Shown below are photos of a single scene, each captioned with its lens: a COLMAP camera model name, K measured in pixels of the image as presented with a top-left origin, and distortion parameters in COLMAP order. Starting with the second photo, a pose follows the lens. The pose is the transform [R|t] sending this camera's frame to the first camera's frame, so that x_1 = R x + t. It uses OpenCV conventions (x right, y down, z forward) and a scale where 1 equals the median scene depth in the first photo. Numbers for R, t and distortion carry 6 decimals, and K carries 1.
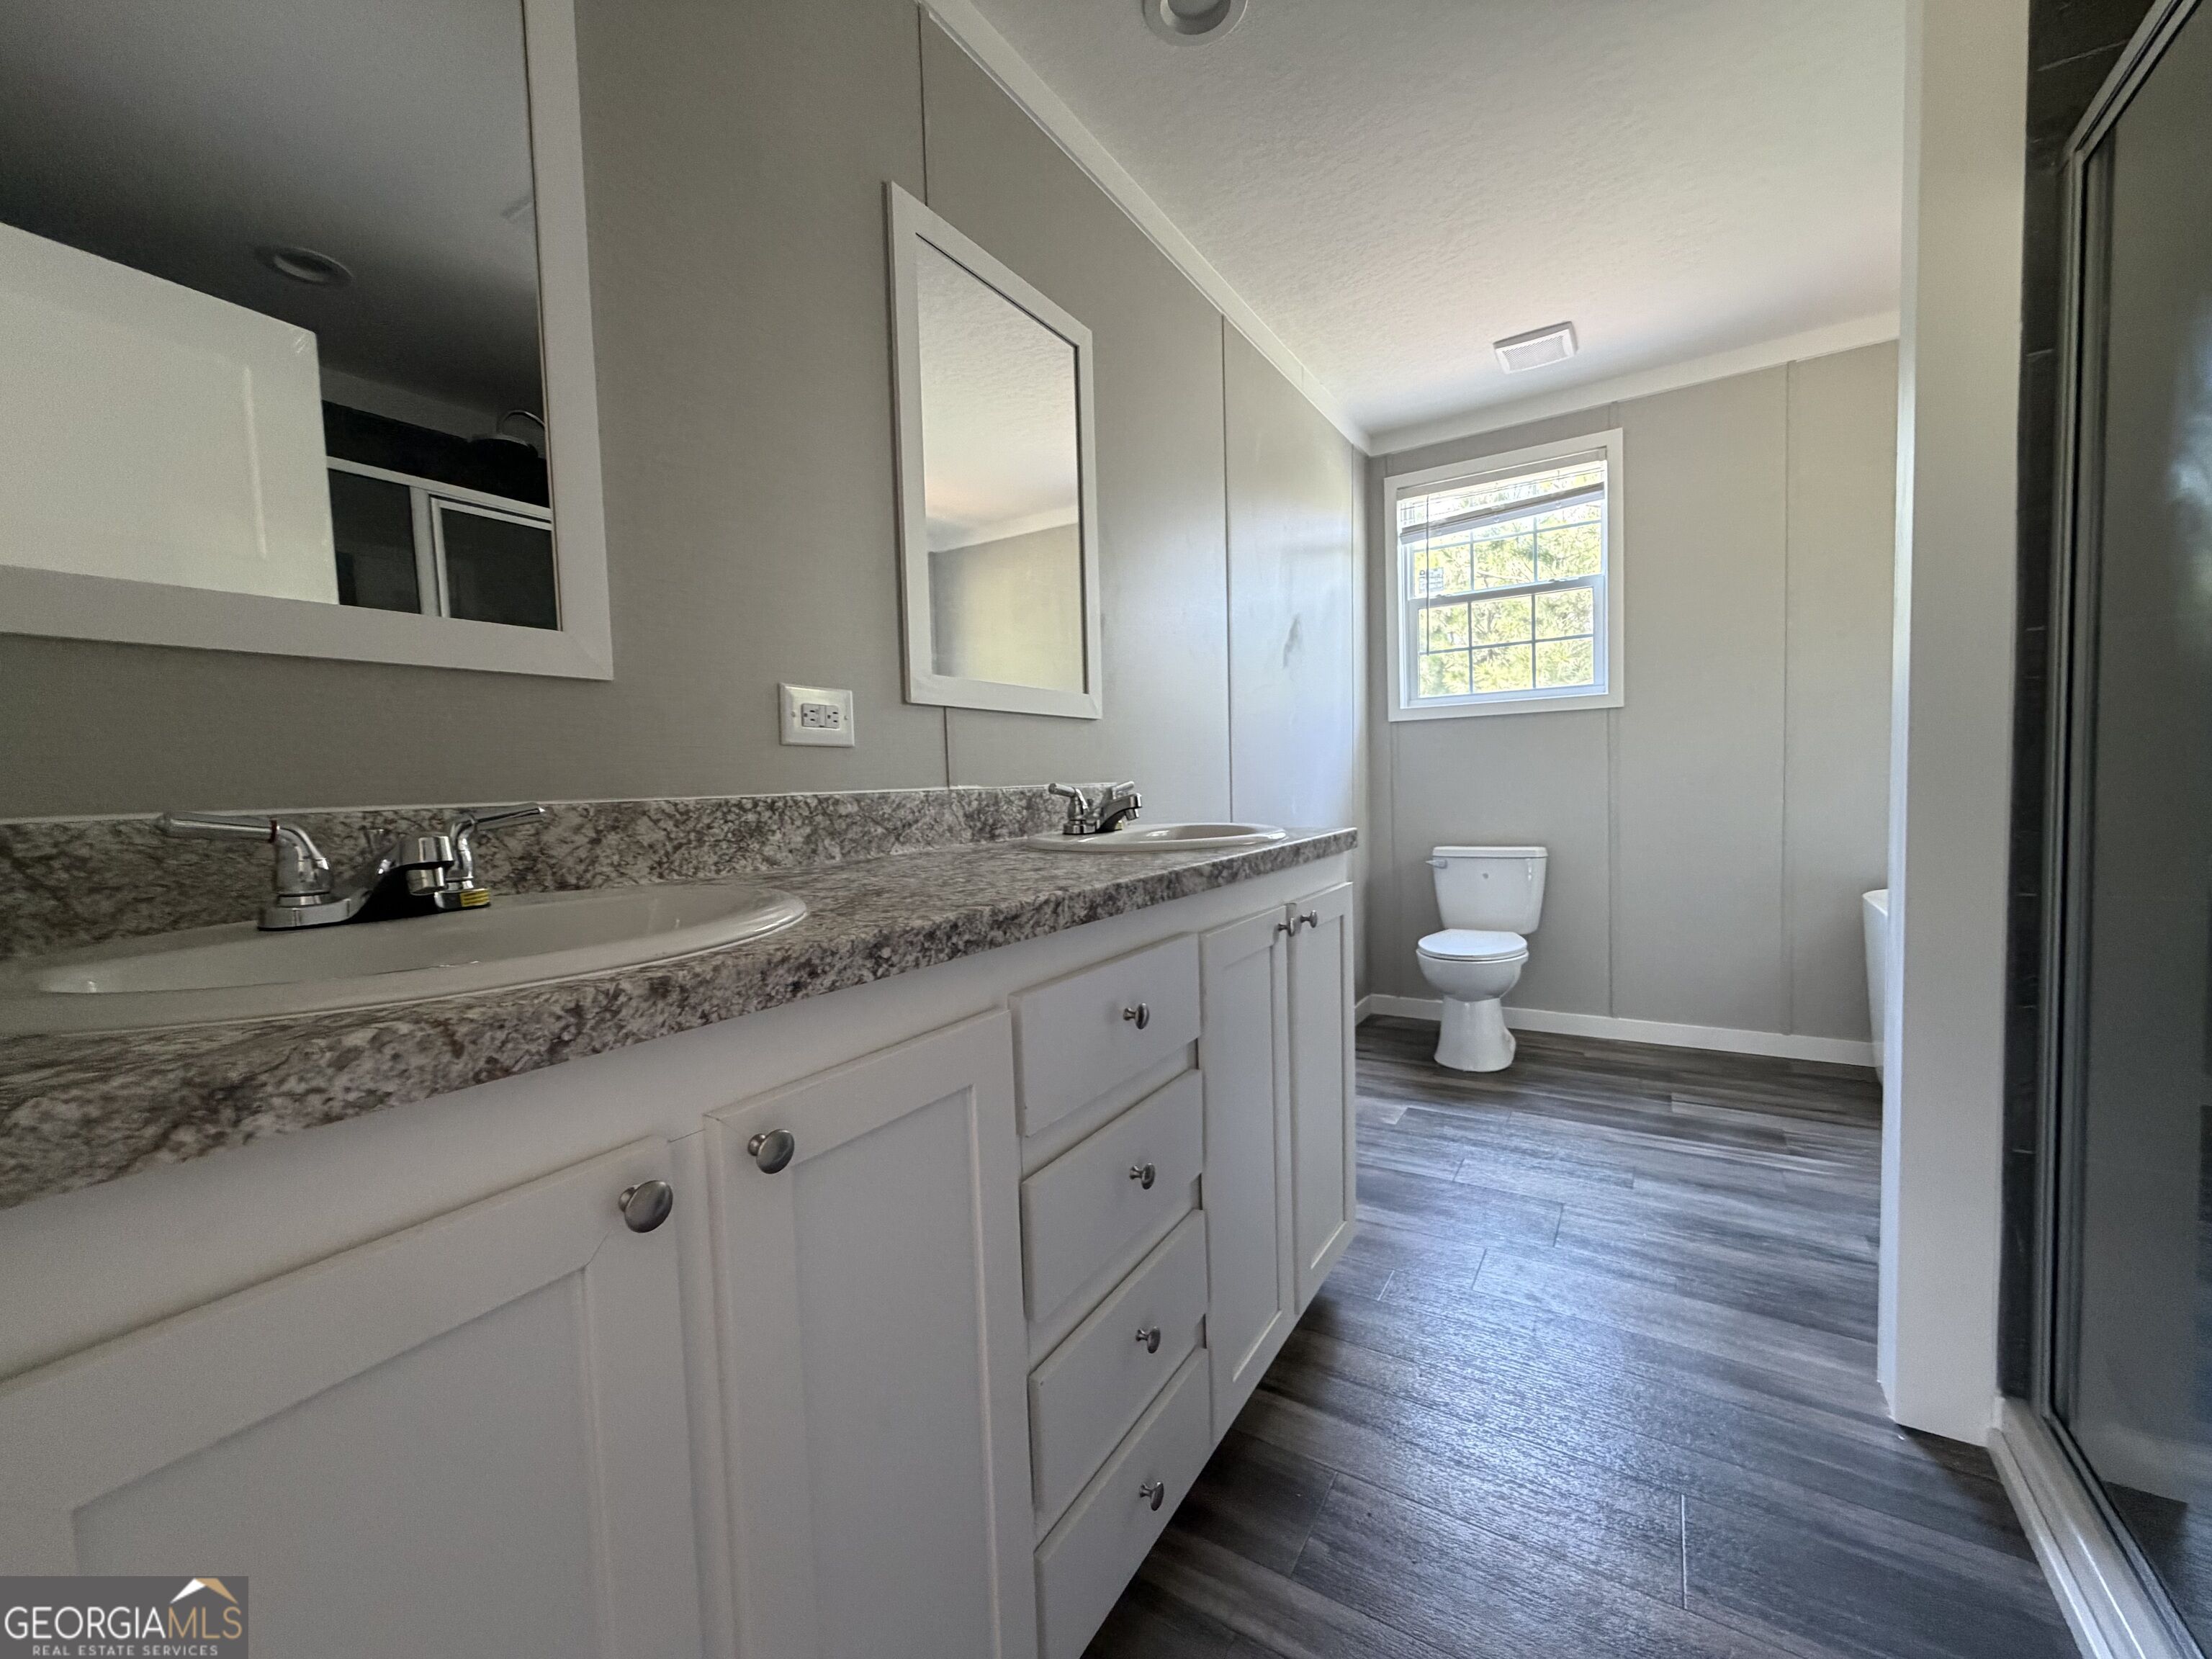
lens RADIAL K [[873.4, 0, 1100.8], [0, 873.4, 828.1], [0, 0, 1]] dist [-0.004656, 0.000761]
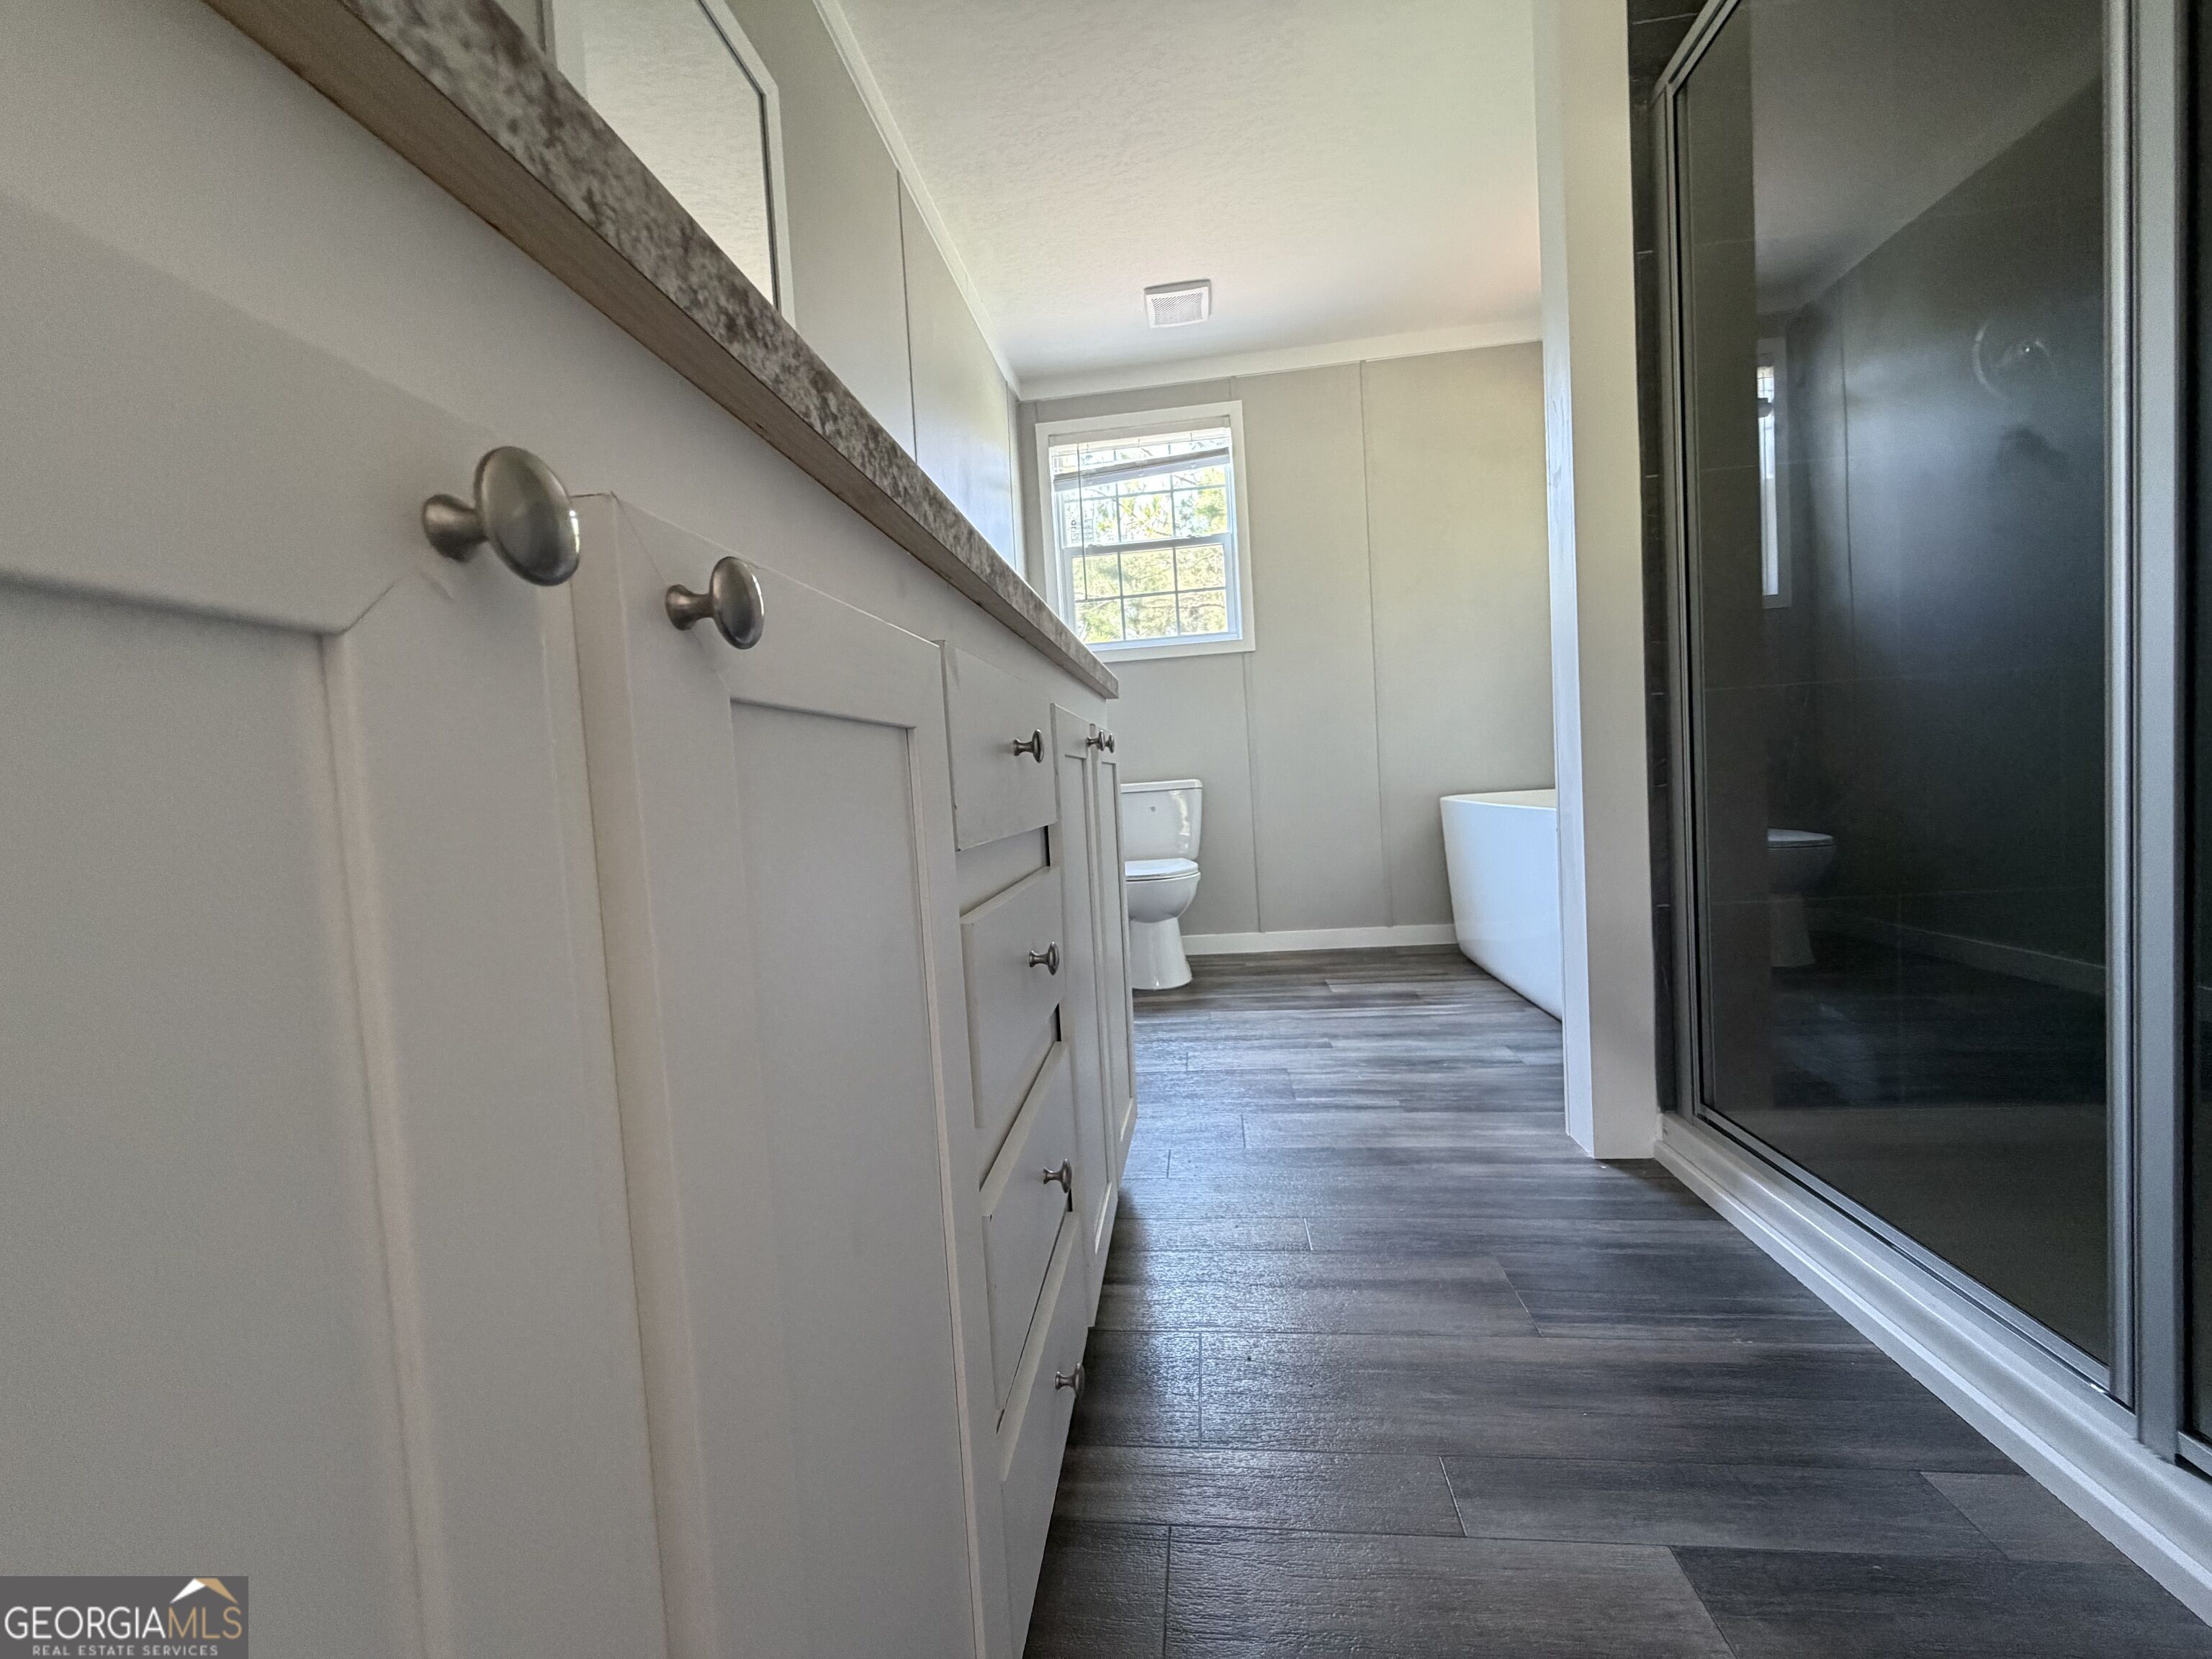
lens RADIAL K [[873.4, 0, 1095.6], [0, 873.4, 830.6], [0, 0, 1]] dist [-0.004656, 0.000761]
pose [[0.900954, -0.043892, 0.431688, -0.128502], [0.054993, 0.998399, -0.013261, 0.161227], [-0.430415, 0.035688, 0.901925, 0.155857]]
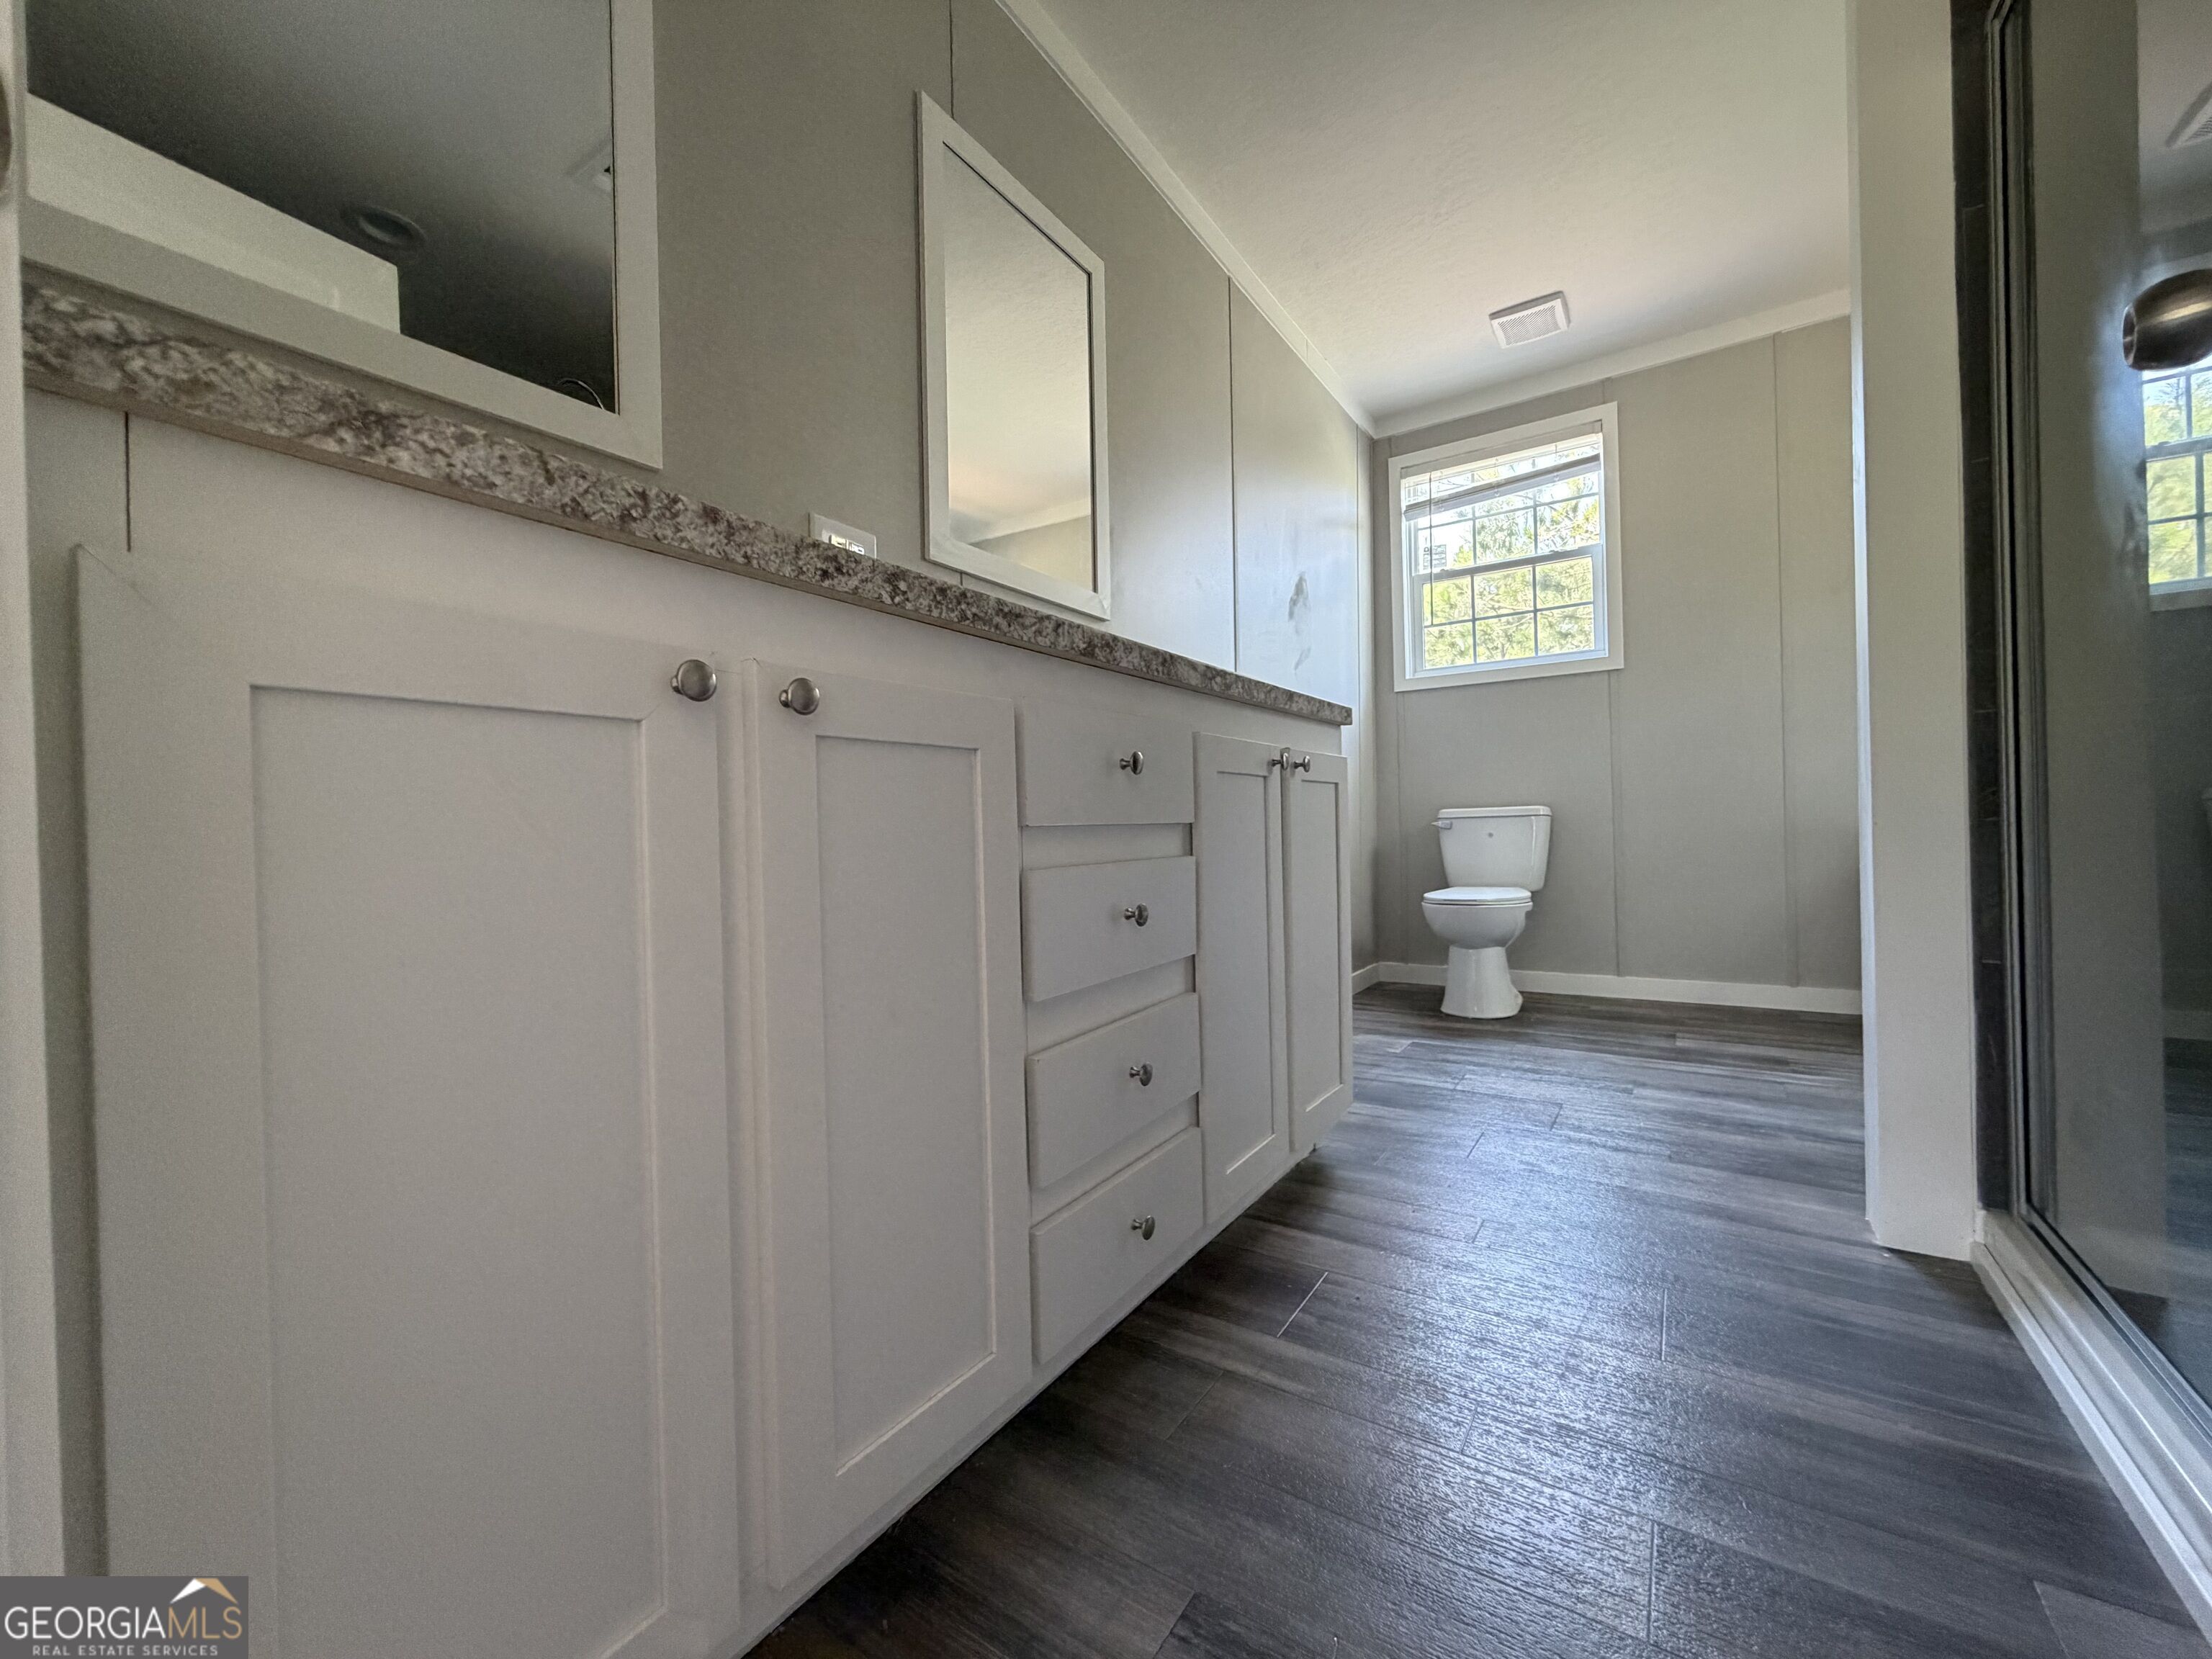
lens RADIAL K [[873.4, 0, 1101.7], [0, 873.4, 831.9], [0, 0, 1]] dist [-0.004656, 0.000761]
pose [[0.999787, 0.009059, -0.018564, 0.013323], [-0.009992, 0.998659, -0.050798, 0.190136], [0.018079, 0.050973, 0.998536, -0.040501]]
